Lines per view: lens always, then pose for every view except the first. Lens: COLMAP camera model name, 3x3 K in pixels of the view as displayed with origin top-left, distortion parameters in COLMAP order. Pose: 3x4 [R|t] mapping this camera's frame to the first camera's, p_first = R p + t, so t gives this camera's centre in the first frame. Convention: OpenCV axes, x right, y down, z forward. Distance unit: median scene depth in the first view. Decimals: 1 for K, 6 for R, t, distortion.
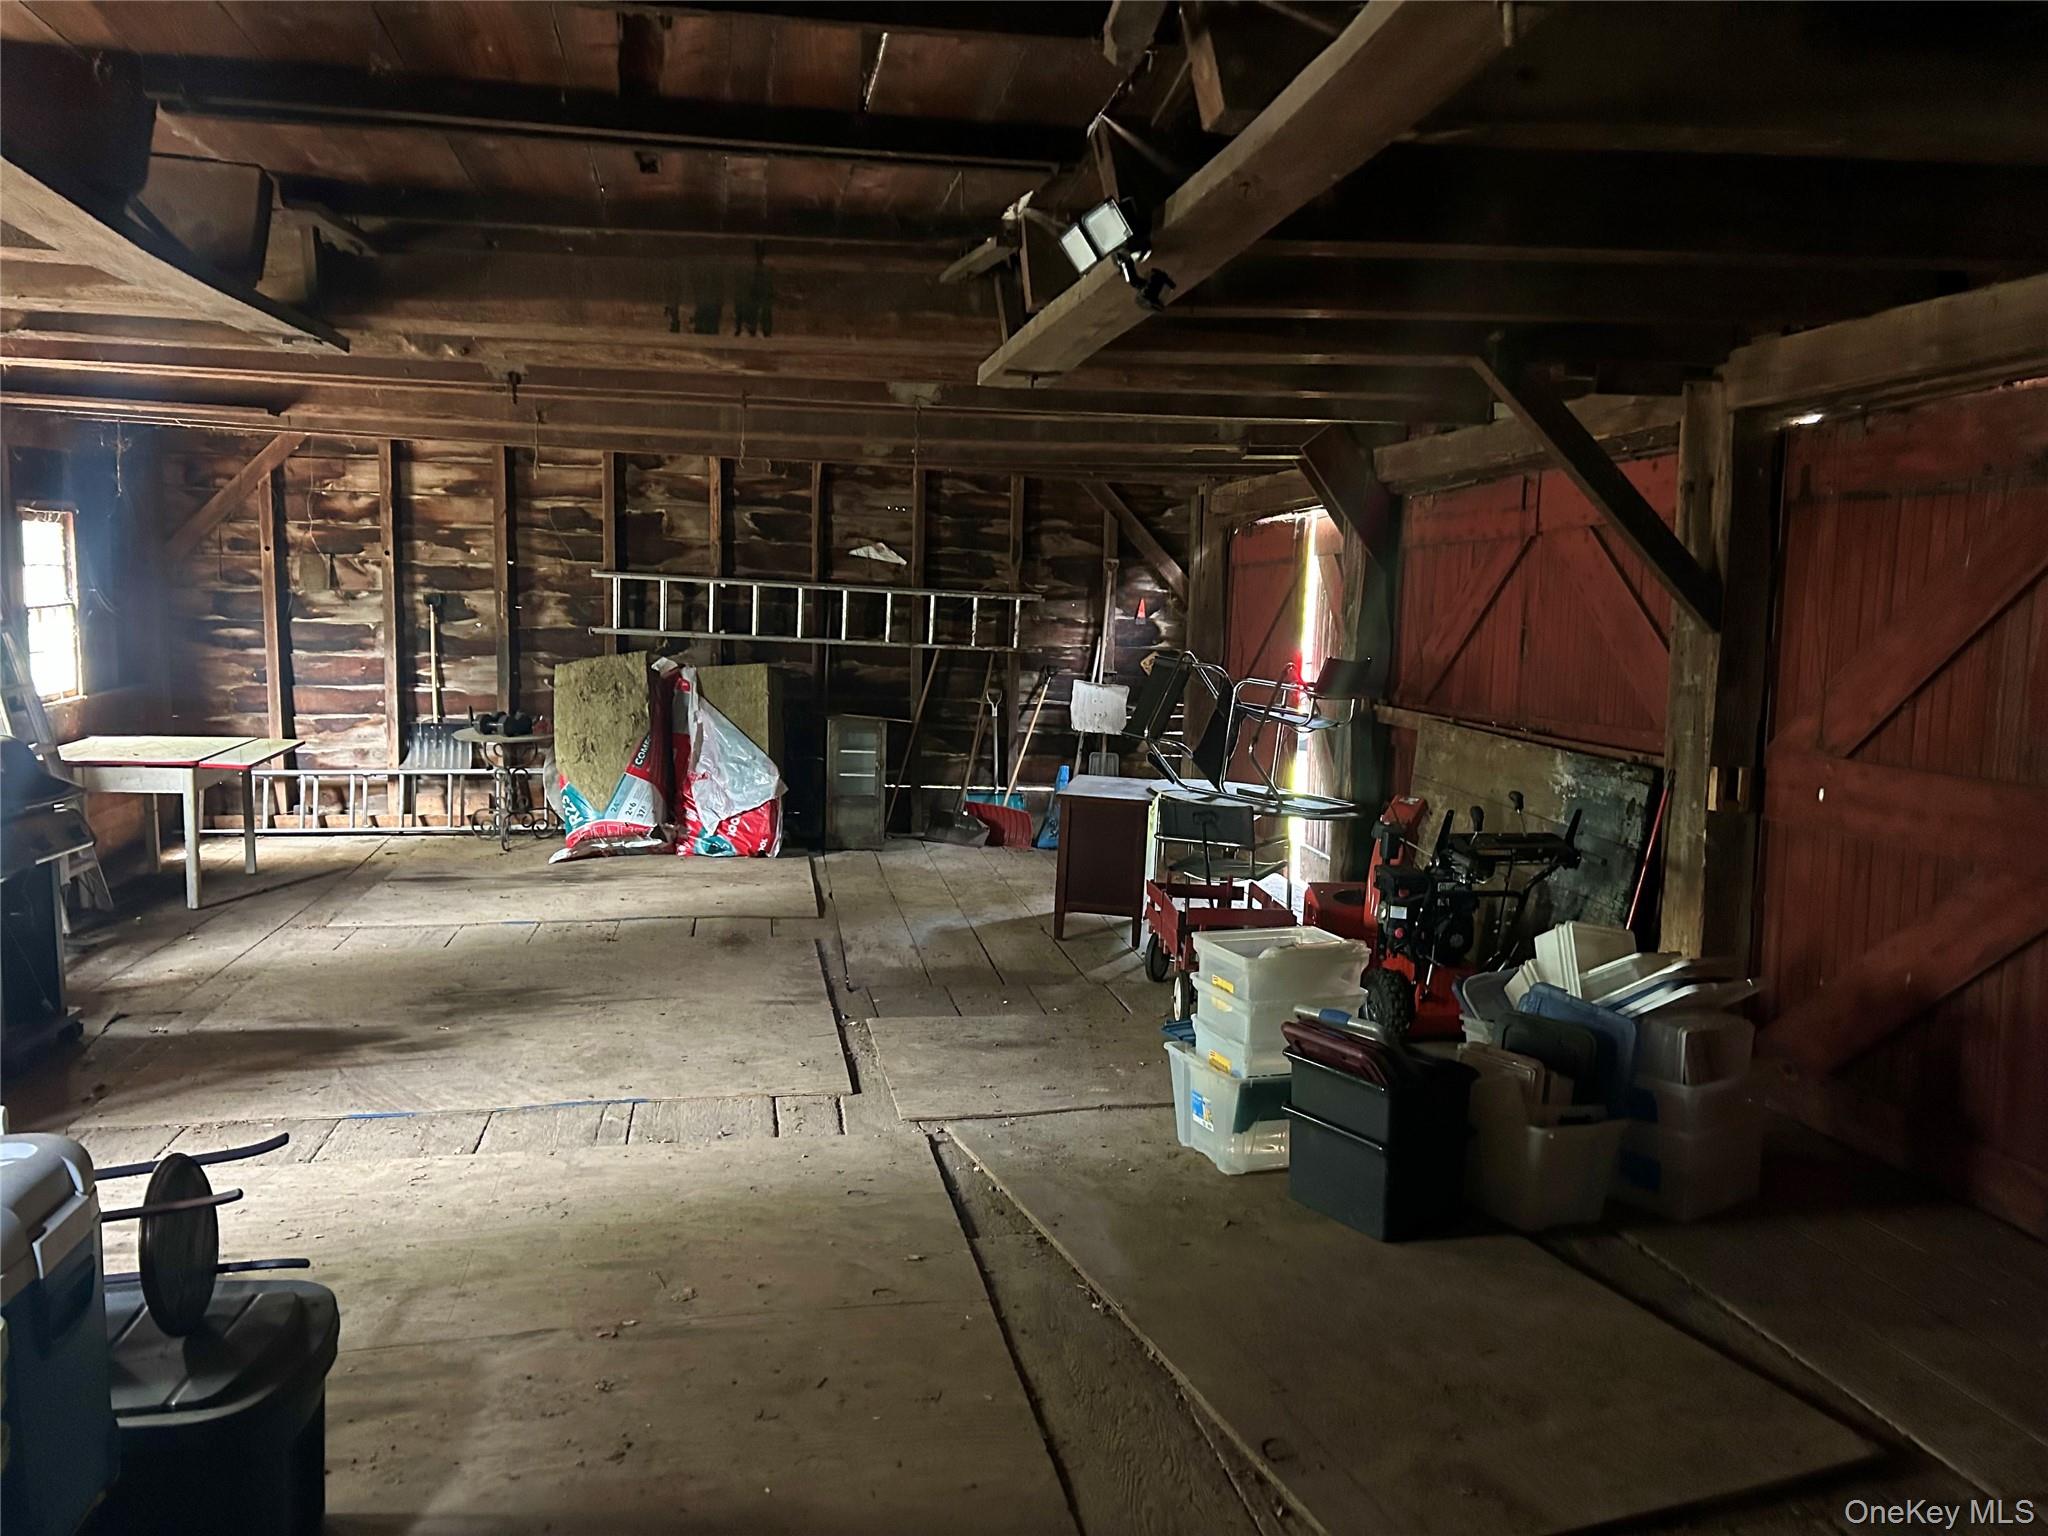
lens RADIAL K [[1589.7, 0, 1024.0], [0, 1589.7, 768.0], [0, 0, 1]] dist [0.201898, -0.590093]
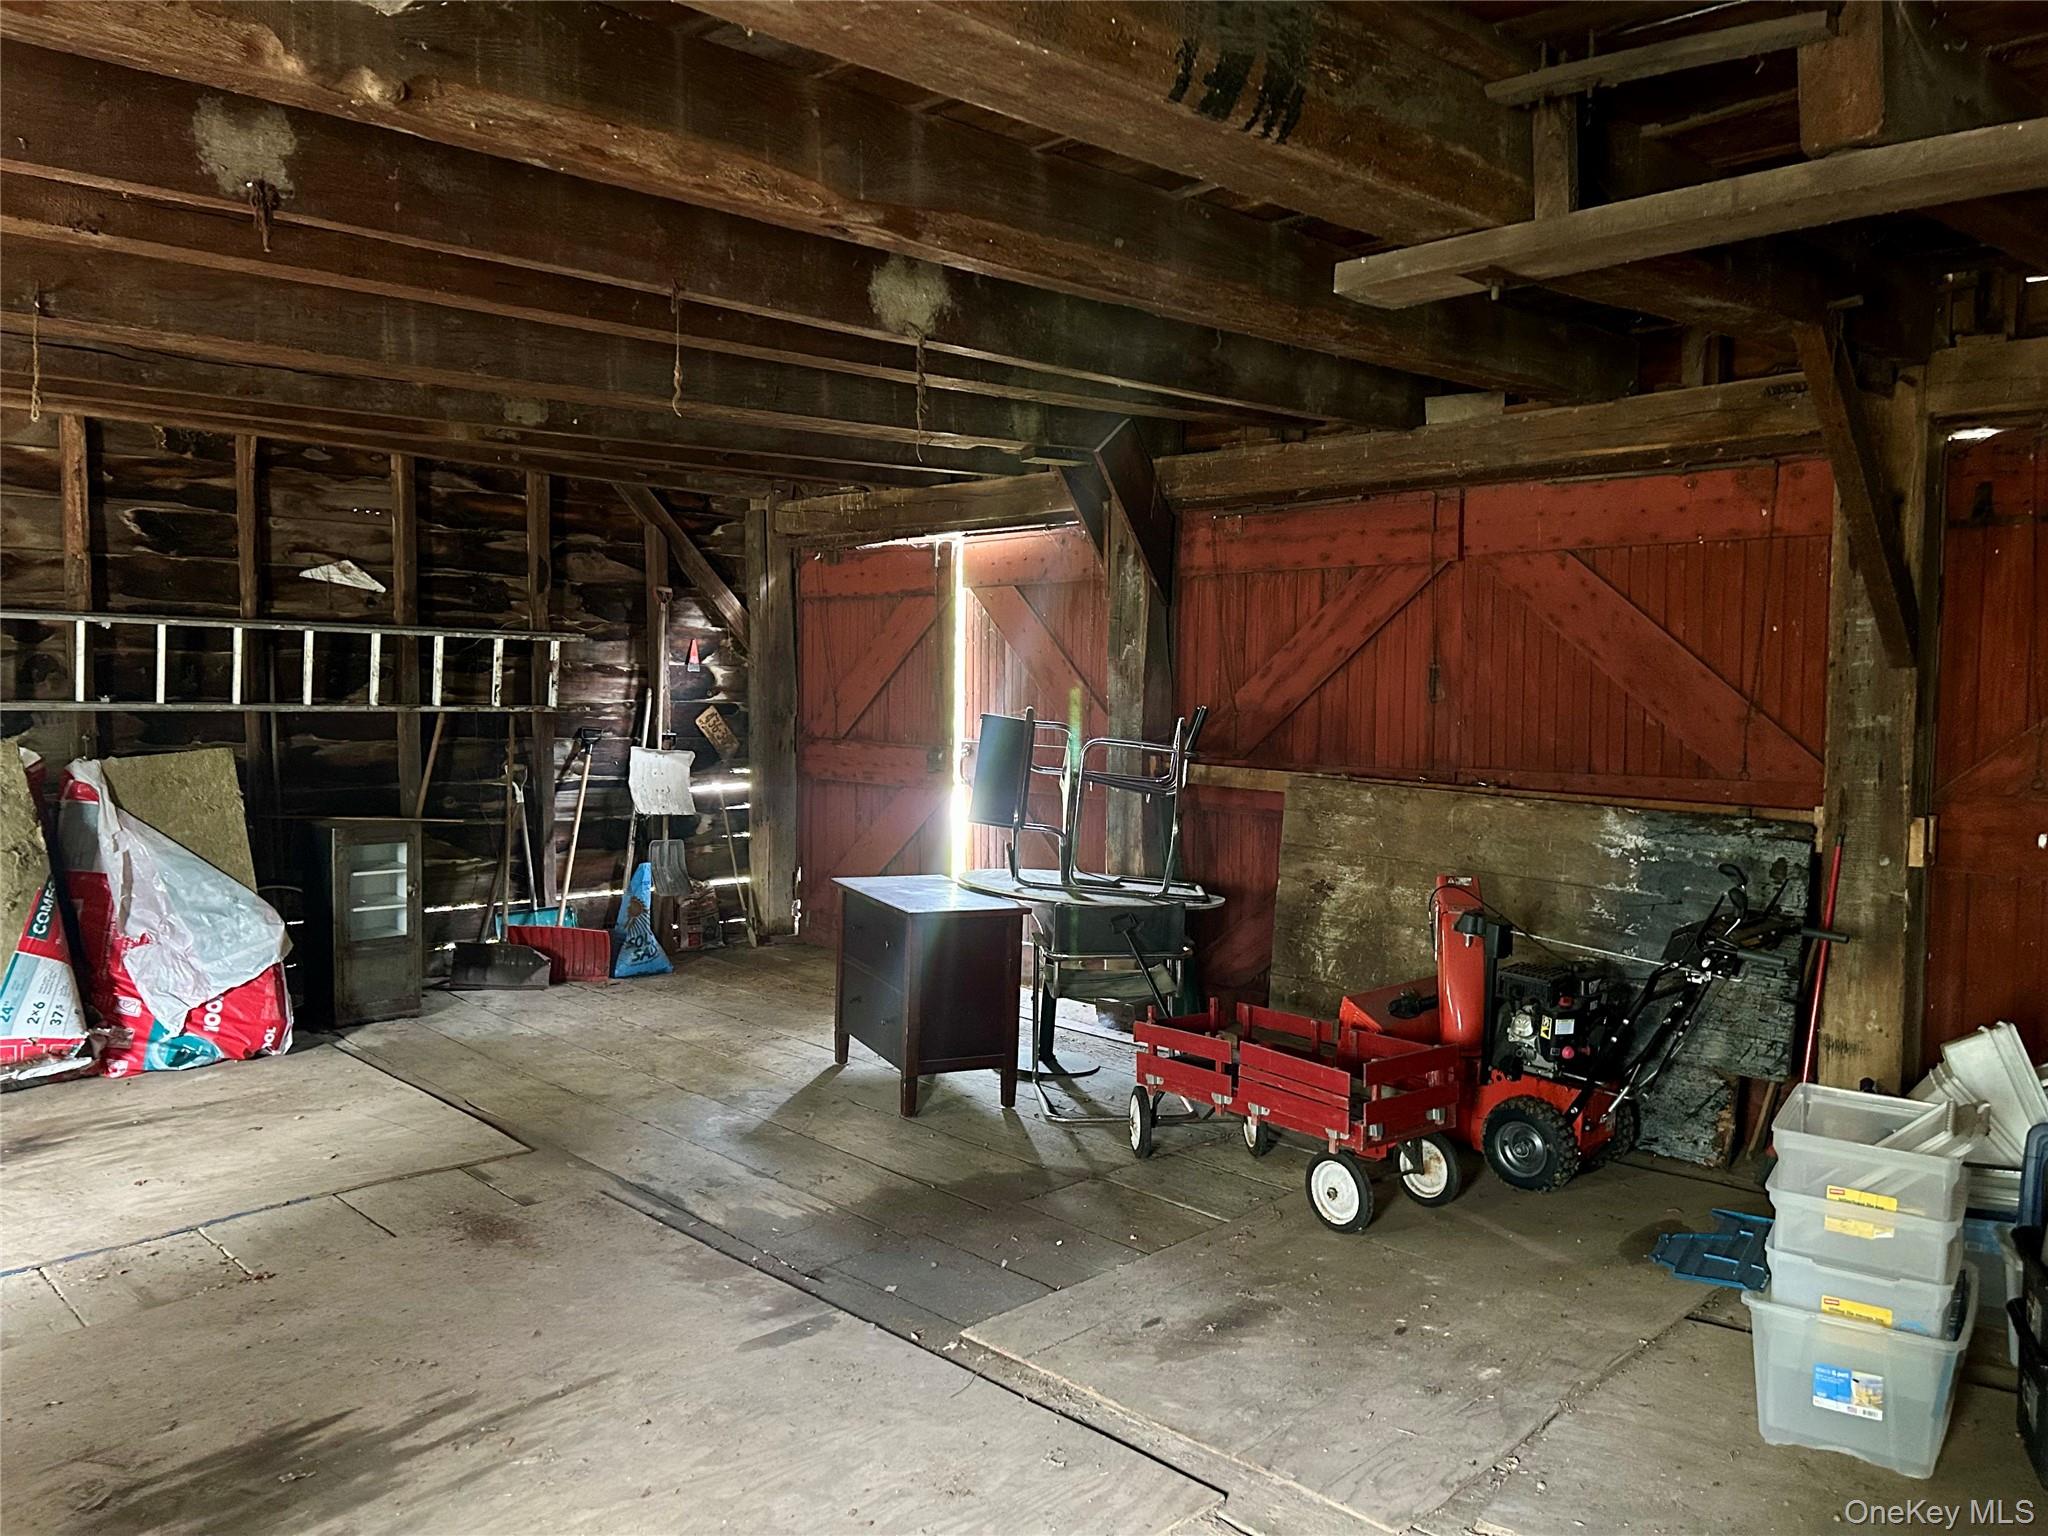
lens RADIAL K [[1559.3, 0, 1024.0], [0, 1559.3, 768.0], [0, 0, 1]] dist [0.075876, -0.104234]
pose [[0.817559, -0.058628, 0.572852, -0.248082], [0.071433, 0.997445, 0.000135, -0.033299], [-0.571397, 0.040810, 0.819659, 0.297130]]
